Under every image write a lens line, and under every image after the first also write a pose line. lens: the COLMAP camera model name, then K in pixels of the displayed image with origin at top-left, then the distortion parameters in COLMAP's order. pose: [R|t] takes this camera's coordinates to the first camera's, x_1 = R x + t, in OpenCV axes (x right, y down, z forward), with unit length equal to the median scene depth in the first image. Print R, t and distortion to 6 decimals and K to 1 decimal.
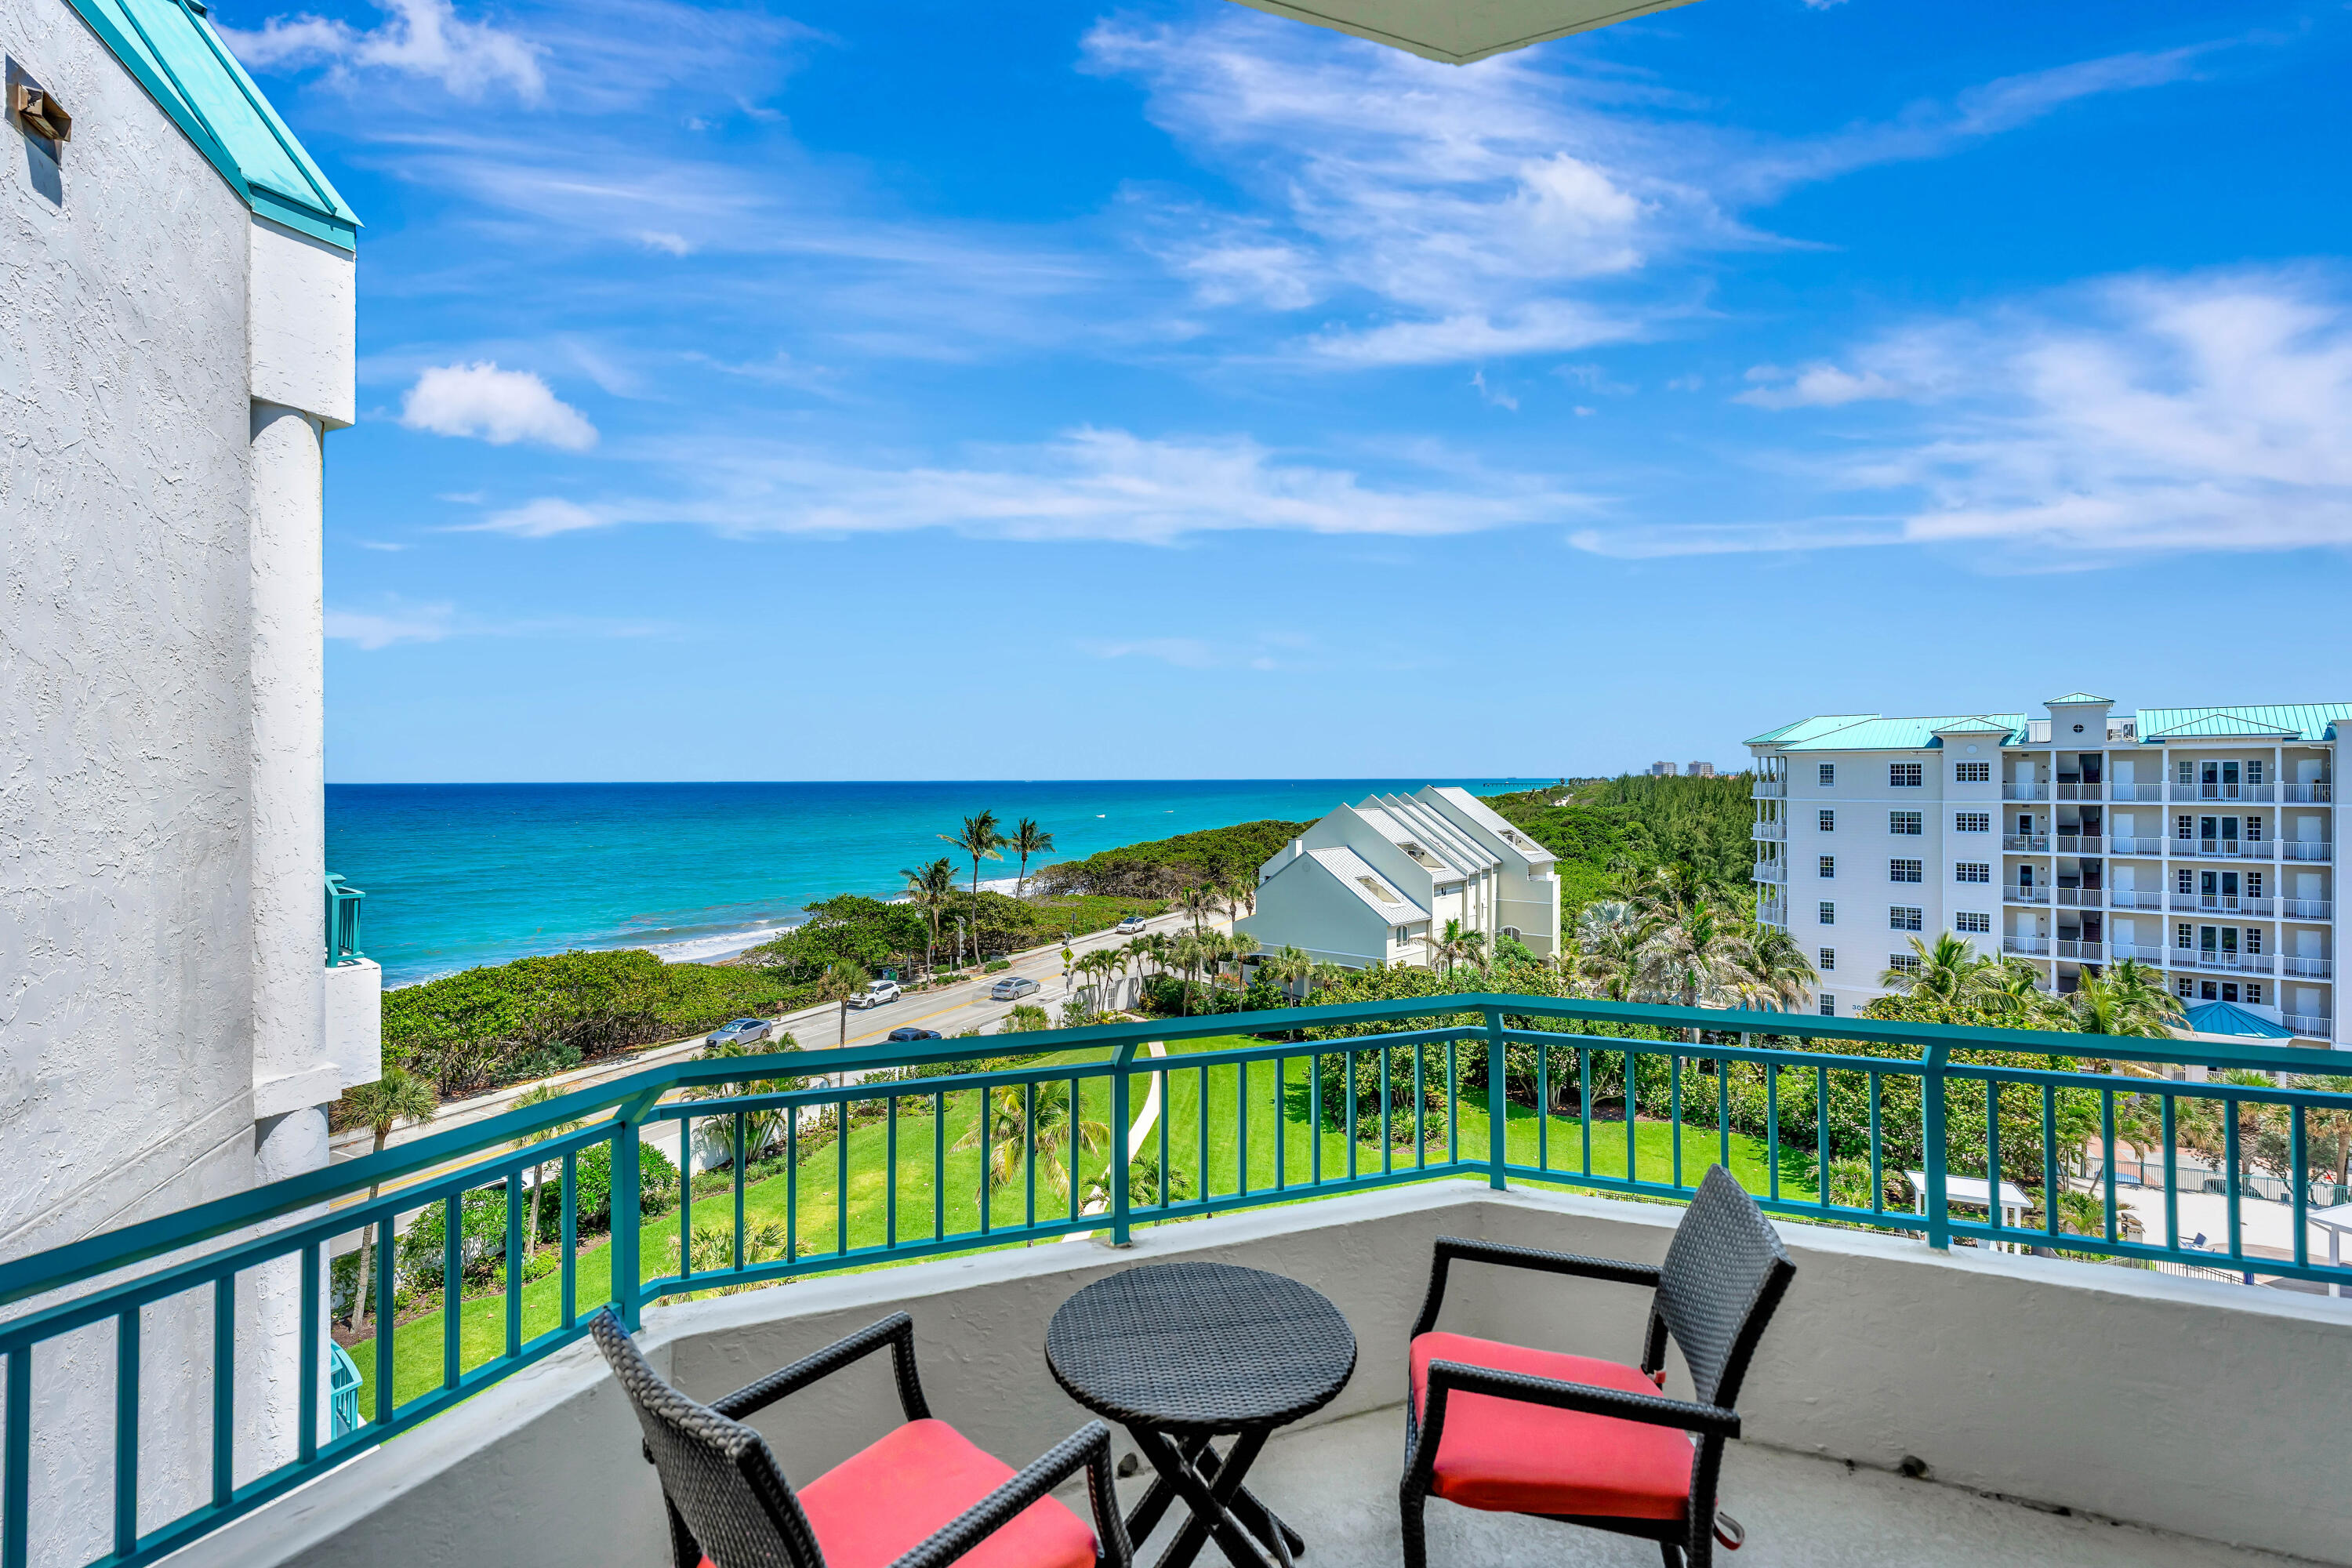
lens RADIAL K [[1101.8, 0, 1192.7], [0, 1101.8, 771.5], [0, 0, 1]] dist [0.001886, 0.000411]
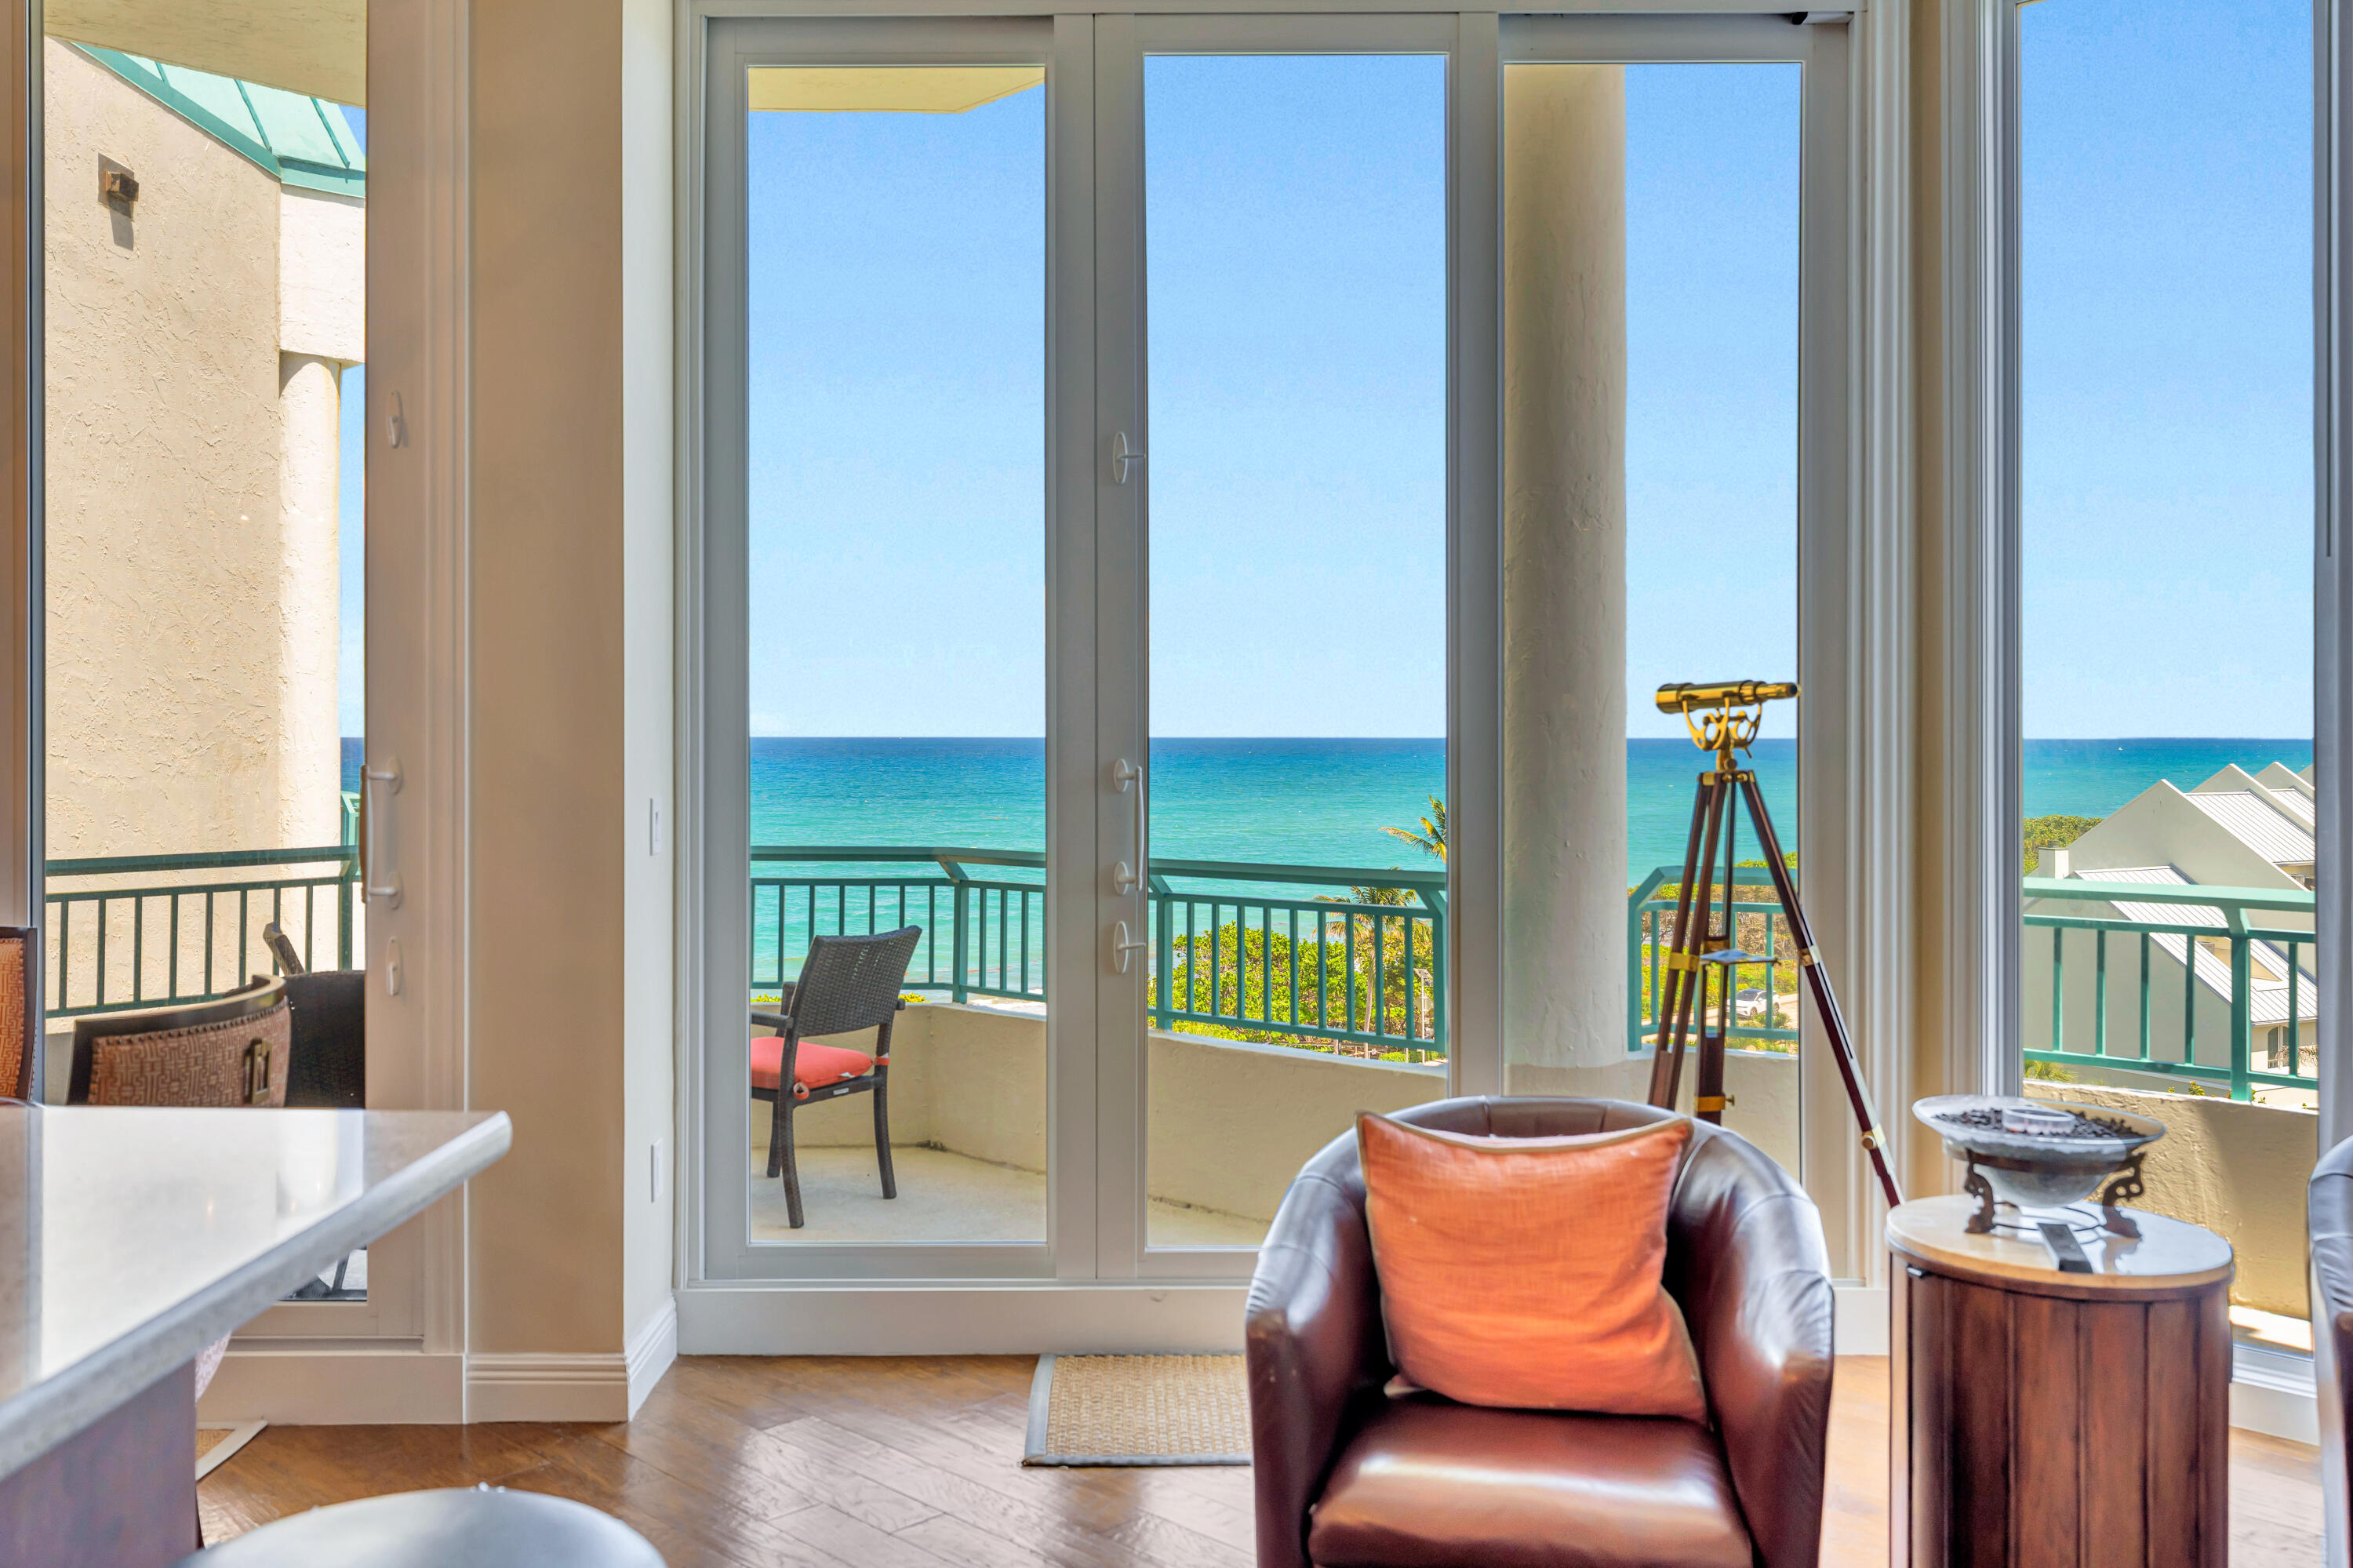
lens RADIAL K [[1998.1, 0, 1171.5], [0, 1998.1, 717.2], [0, 0, 1]] dist [-0.001290, -0.007274]
pose [[0.936542, 0.000457, -0.350556, 0.767382], [-0.000863, 0.999999, -0.001005, 0.029060], [0.350555, 0.001244, 0.936541, -0.625084]]
